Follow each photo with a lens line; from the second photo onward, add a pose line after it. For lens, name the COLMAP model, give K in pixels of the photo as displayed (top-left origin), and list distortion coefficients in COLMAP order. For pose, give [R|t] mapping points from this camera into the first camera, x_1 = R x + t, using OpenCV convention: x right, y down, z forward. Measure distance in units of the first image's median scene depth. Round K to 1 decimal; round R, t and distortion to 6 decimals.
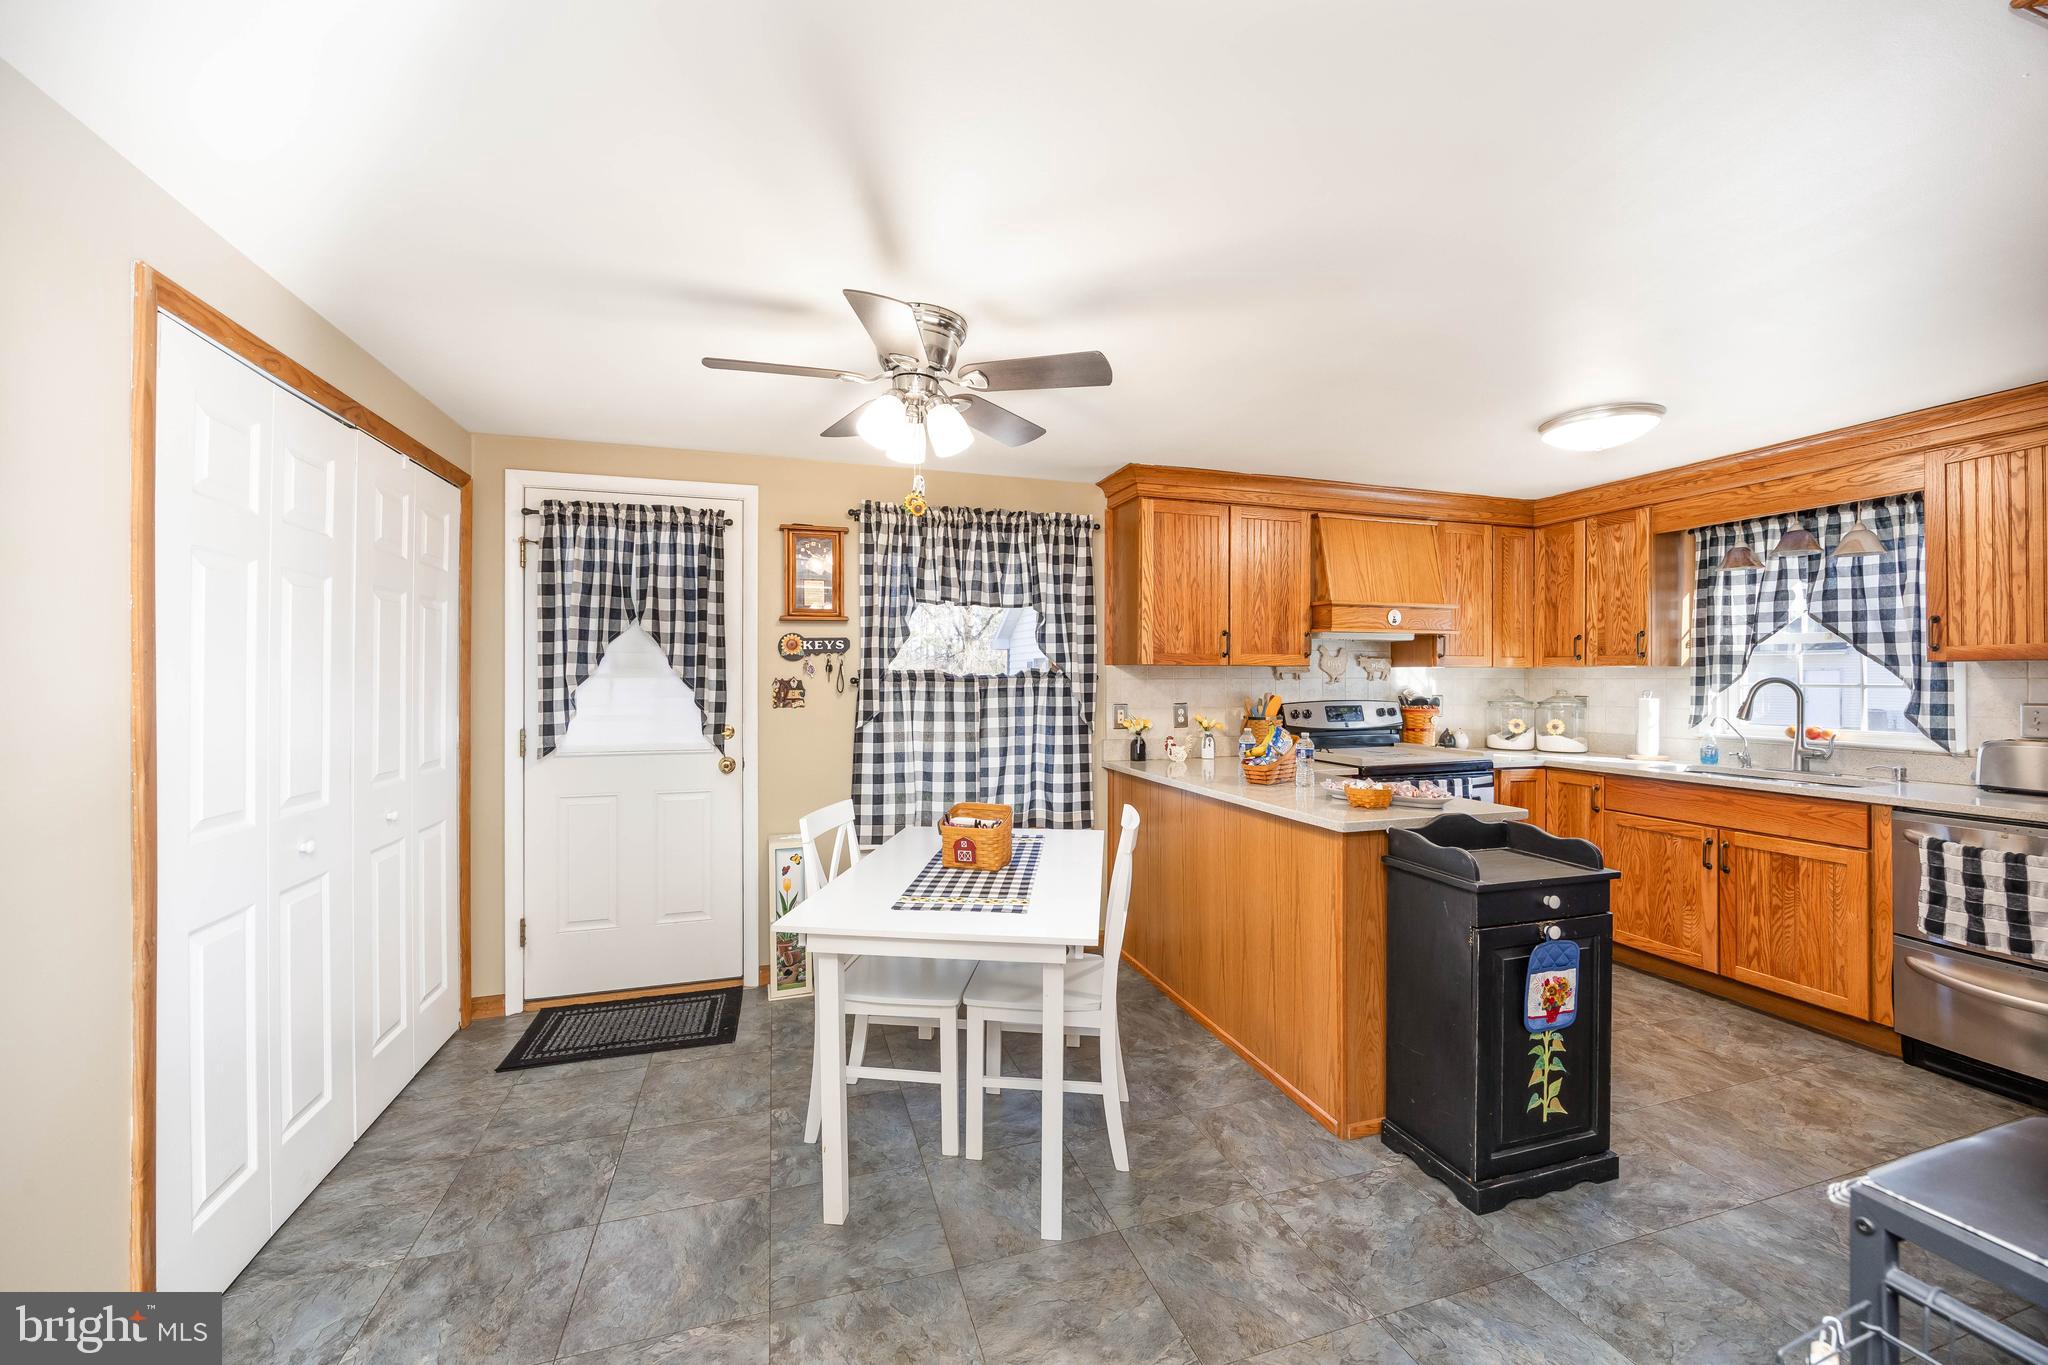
lens RADIAL K [[778.9, 0, 1022.8], [0, 778.9, 677.7], [0, 0, 1]] dist [-0.001688, -0.000157]
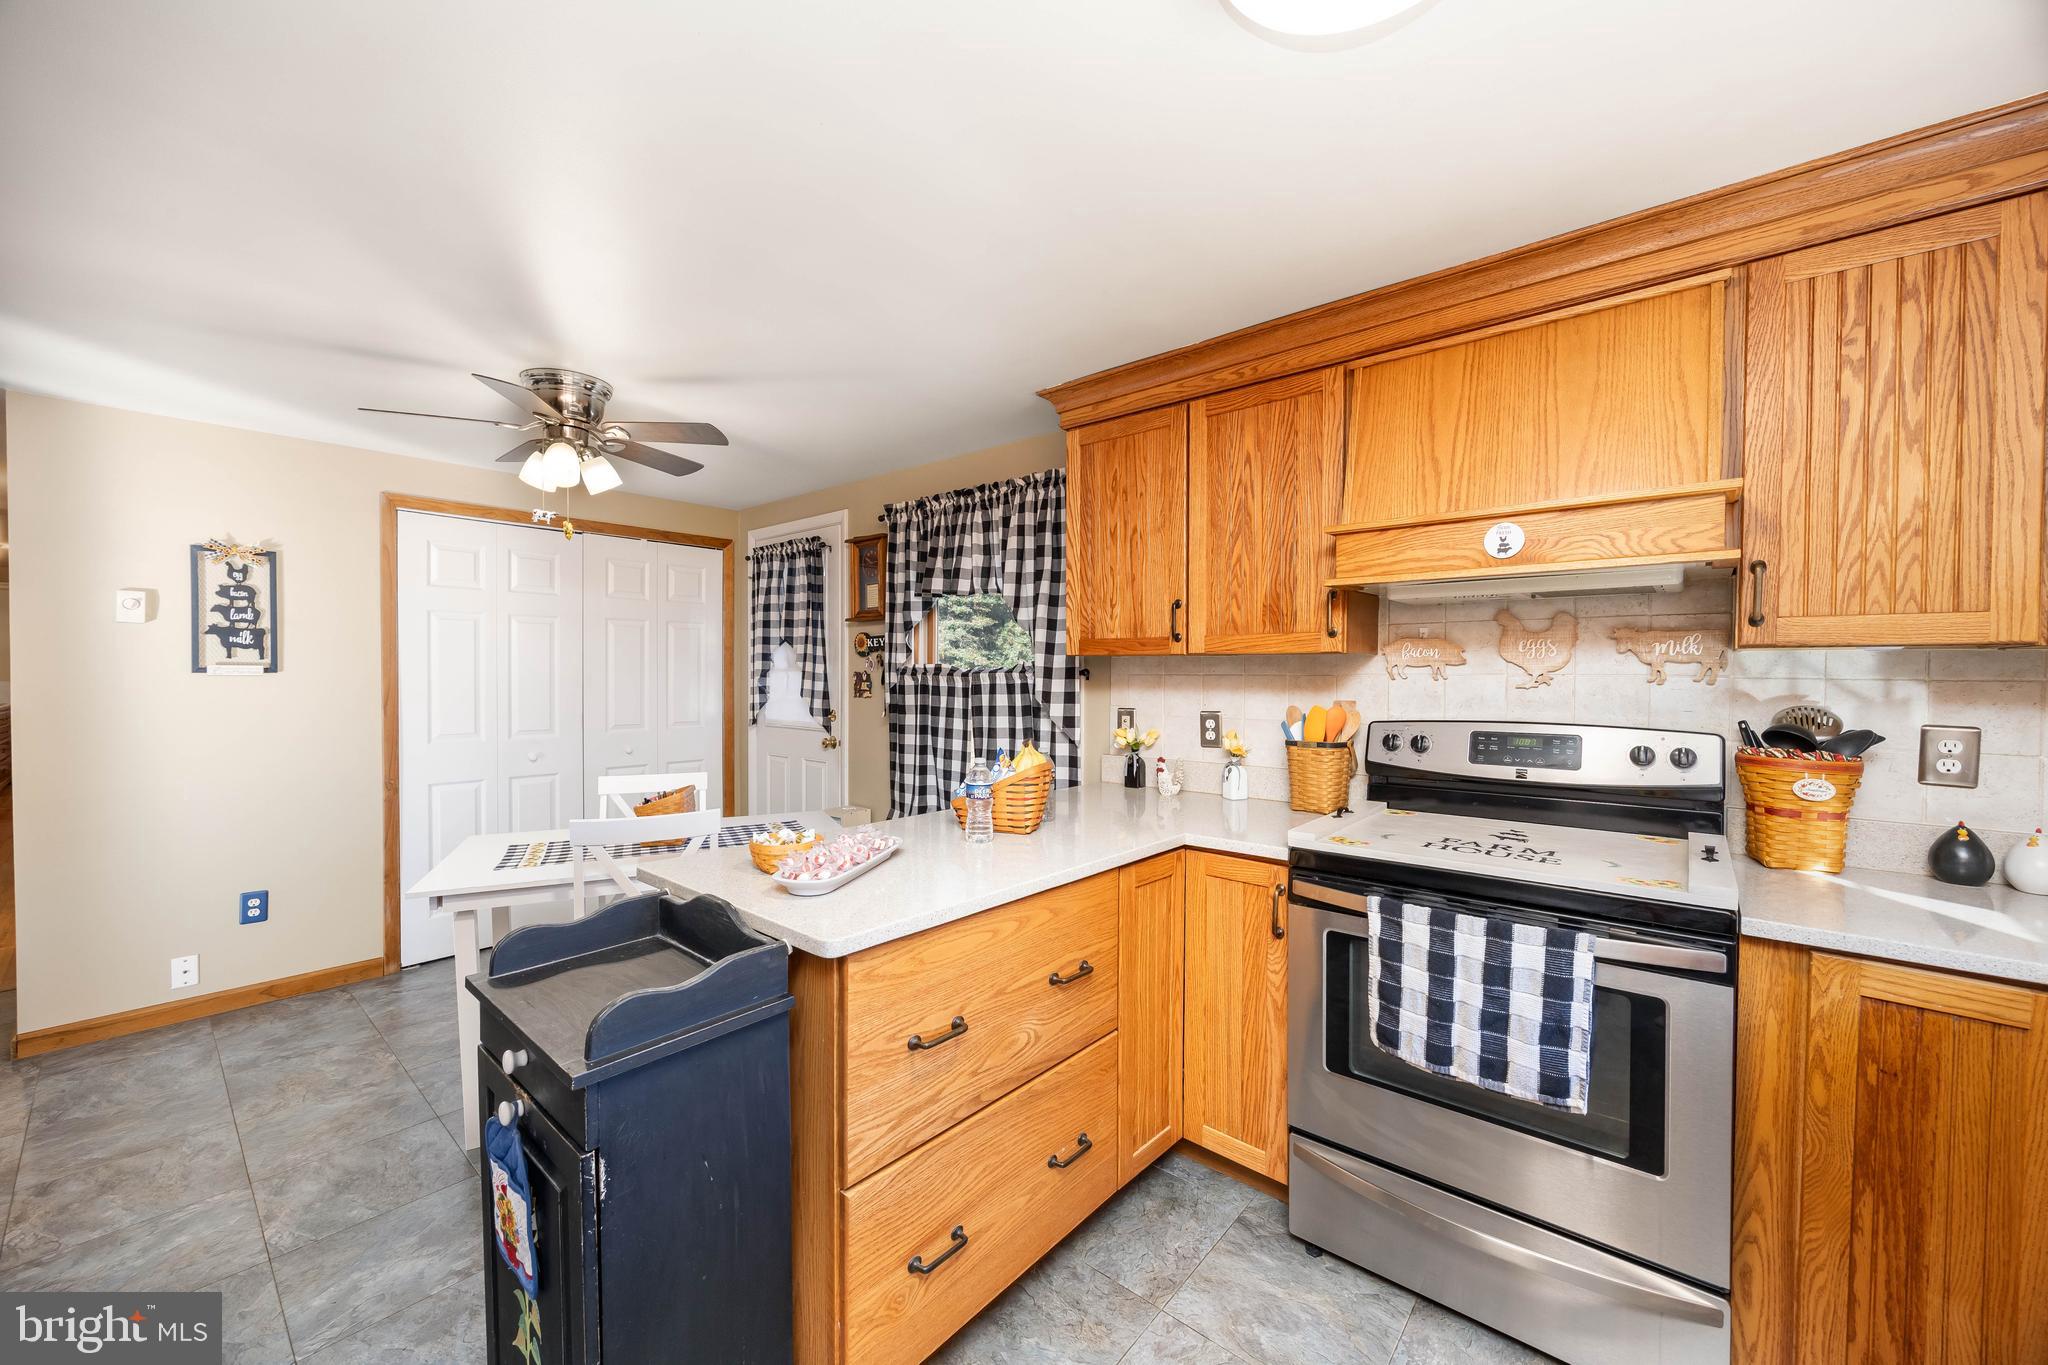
lens RADIAL K [[778.9, 0, 1026.7], [0, 778.9, 681.1], [0, 0, 1]] dist [-0.001688, -0.000157]
pose [[0.527779, 0.012130, -0.849295, 0.827341], [-0.004892, 0.999925, 0.011241, -0.000131], [0.849368, -0.001778, 0.527799, 0.615145]]
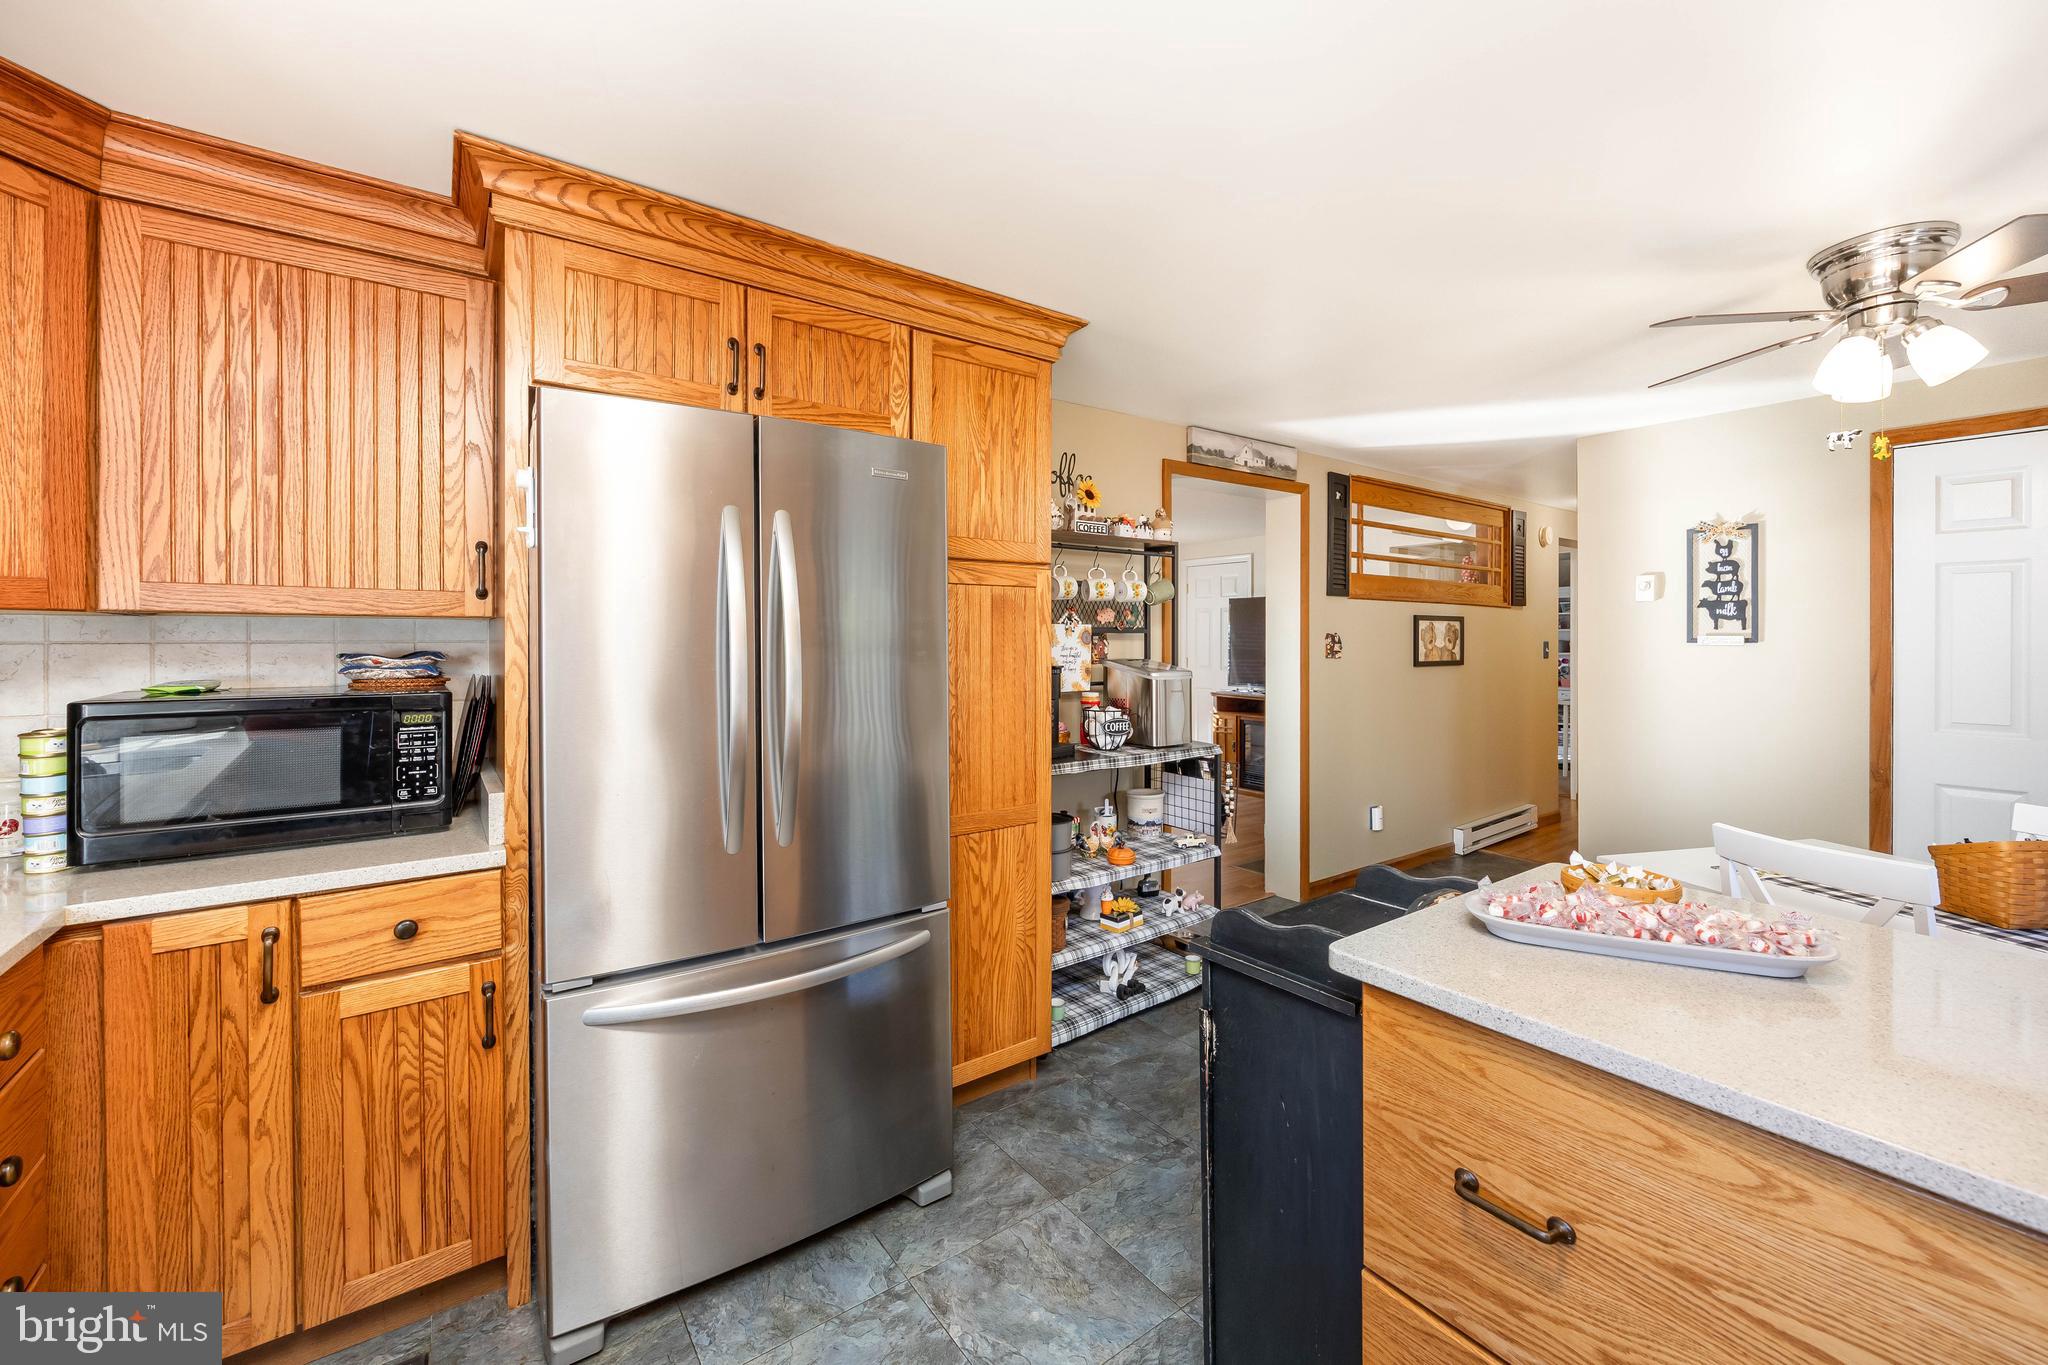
lens RADIAL K [[830.7, 0, 1057.7], [0, 830.7, 649.5], [0, 0, 1]] dist [0.003543, -0.000194]
pose [[-0.942495, 0.006772, -0.334151, 0.691113], [0.003189, 0.999931, 0.011269, -0.001368], [0.334204, 0.009555, -0.942452, 1.009218]]
